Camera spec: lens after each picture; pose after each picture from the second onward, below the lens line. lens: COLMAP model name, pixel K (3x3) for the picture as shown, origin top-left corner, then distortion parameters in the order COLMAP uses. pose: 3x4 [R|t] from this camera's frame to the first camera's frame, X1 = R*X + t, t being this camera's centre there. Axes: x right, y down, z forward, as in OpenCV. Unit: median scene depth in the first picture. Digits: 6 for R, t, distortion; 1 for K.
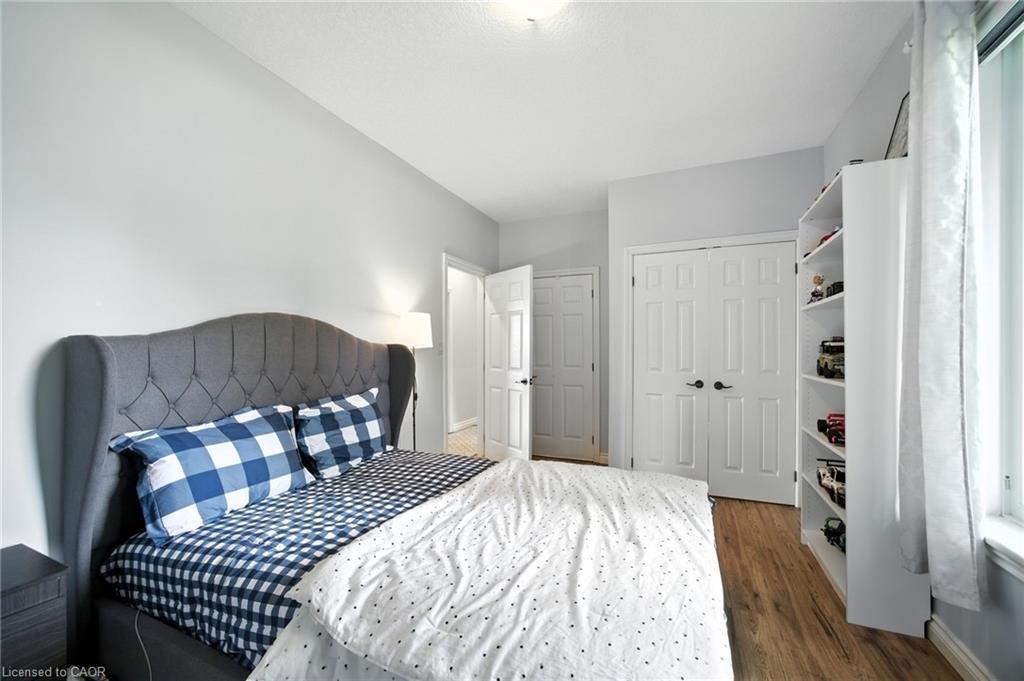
lens RADIAL K [[400.7, 0, 514.6], [0, 400.7, 350.2], [0, 0, 1]] dist [-0.038376, 0.014538]
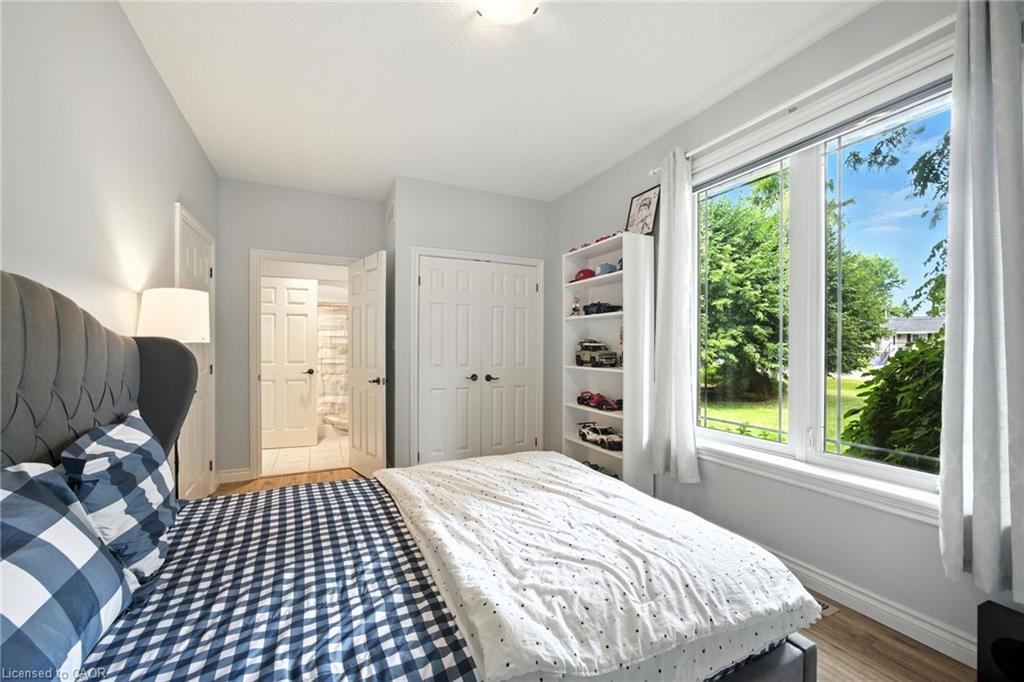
lens RADIAL K [[400.7, 0, 514.6], [0, 400.7, 350.7], [0, 0, 1]] dist [-0.038376, 0.014538]
pose [[0.644691, 0.000329, 0.764443, -0.583824], [-0.006065, 0.999971, 0.004684, 0.002343], [-0.764419, -0.007656, 0.644675, 0.266453]]
